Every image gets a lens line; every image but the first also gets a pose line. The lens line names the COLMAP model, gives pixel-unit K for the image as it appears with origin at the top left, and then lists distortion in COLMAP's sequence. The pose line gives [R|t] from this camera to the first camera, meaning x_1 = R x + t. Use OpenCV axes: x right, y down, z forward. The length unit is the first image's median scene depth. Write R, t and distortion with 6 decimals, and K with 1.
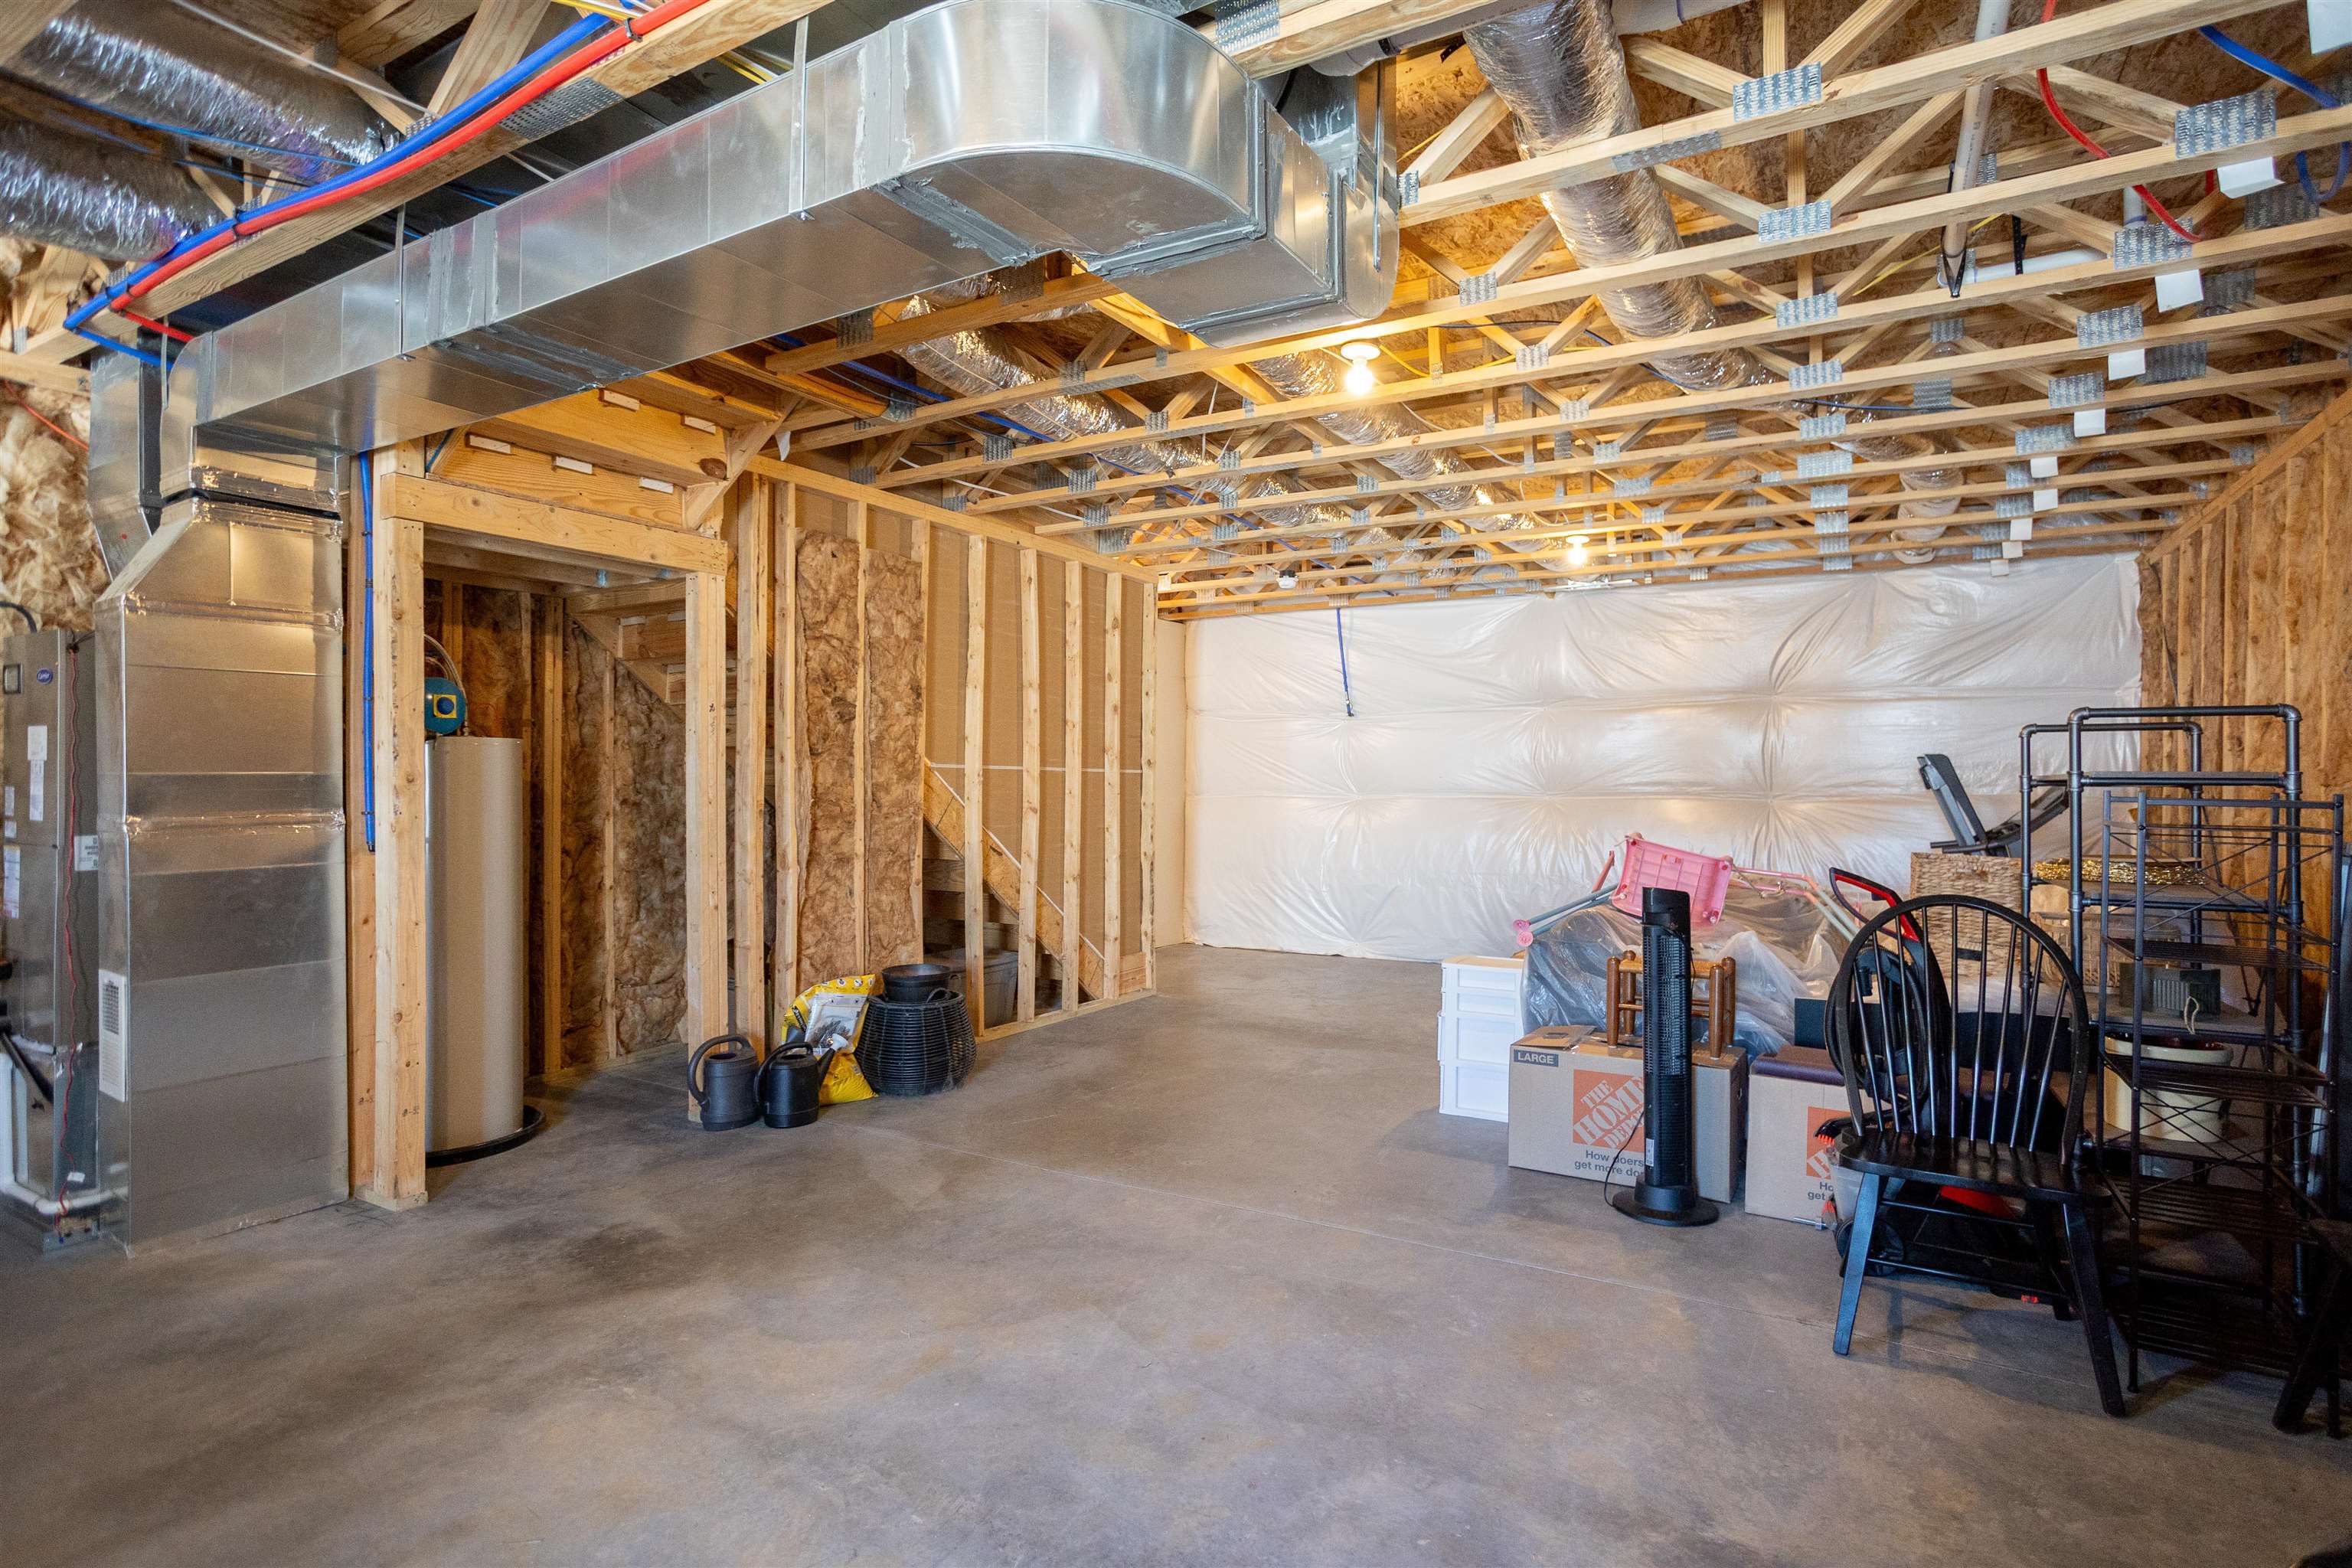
lens RADIAL K [[1136.4, 0, 1172.1], [0, 1136.4, 778.9], [0, 0, 1]] dist [-0.024338, 0.017380]
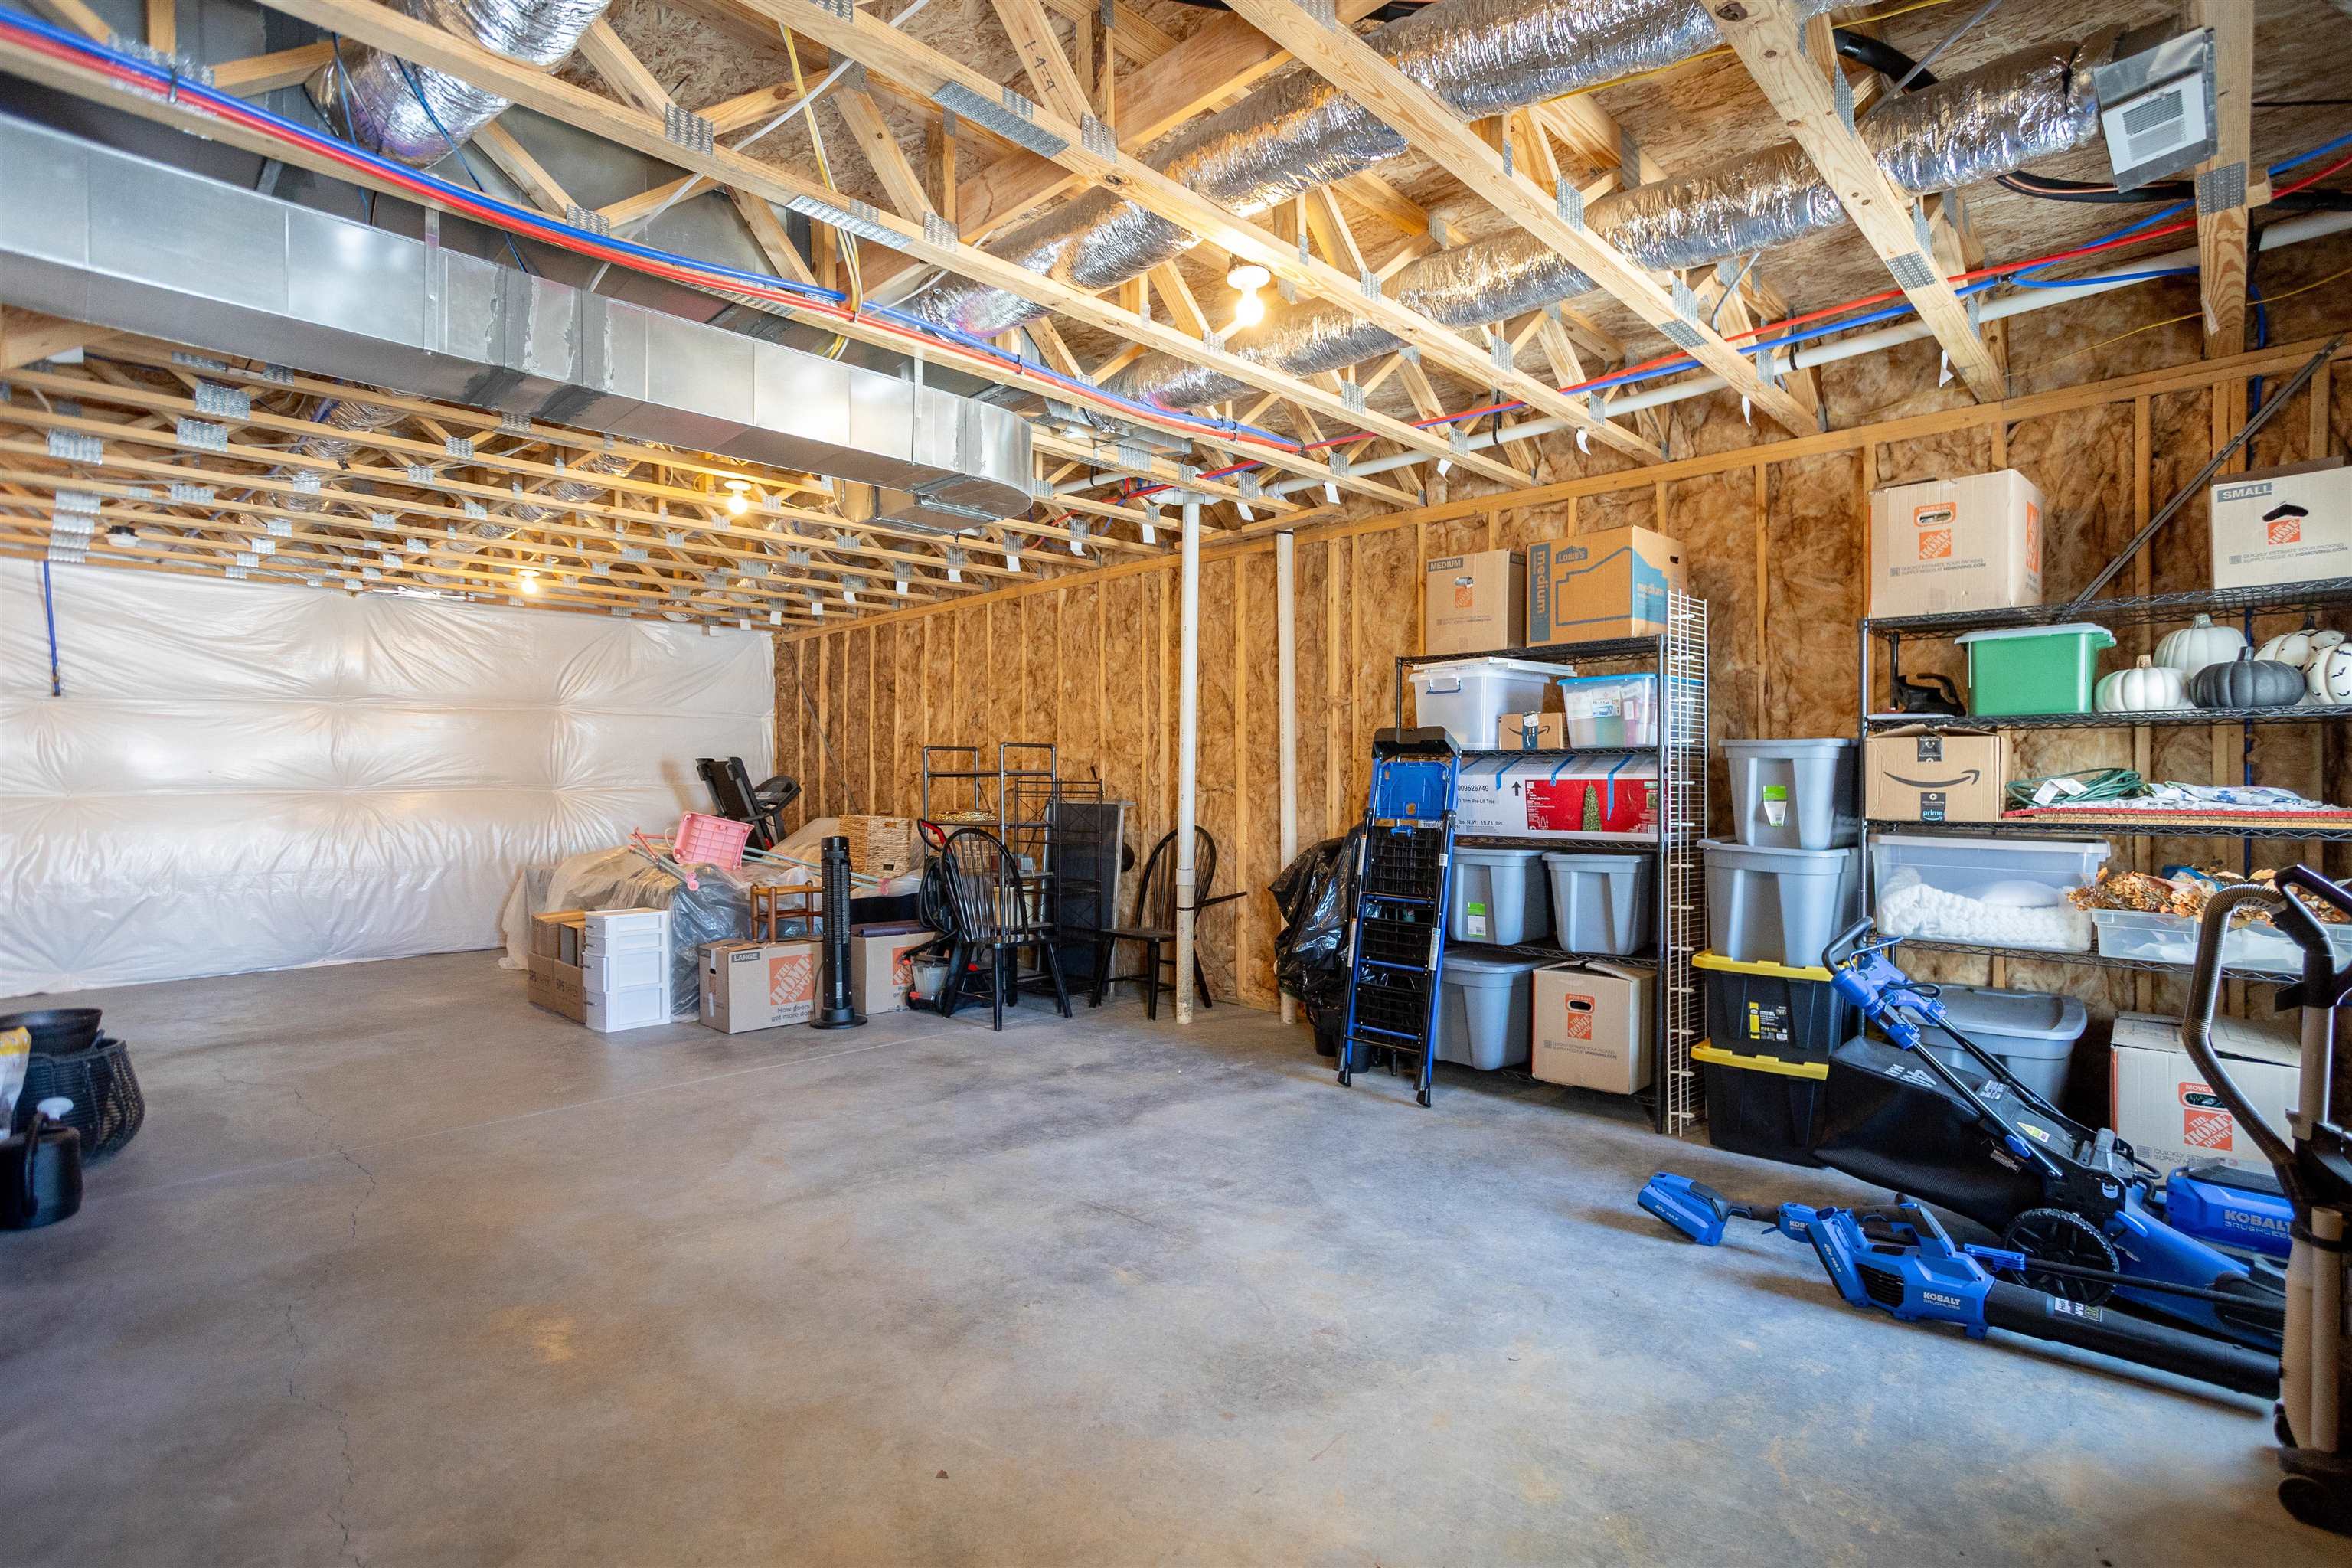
lens RADIAL K [[1136.4, 0, 1173.0], [0, 1136.4, 784.5], [0, 0, 1]] dist [-0.024338, 0.017380]
pose [[0.249203, -0.010199, 0.968397, -1.351131], [0.003400, 0.999948, 0.009656, 0.005339], [-0.968445, 0.000886, 0.249225, 0.097593]]
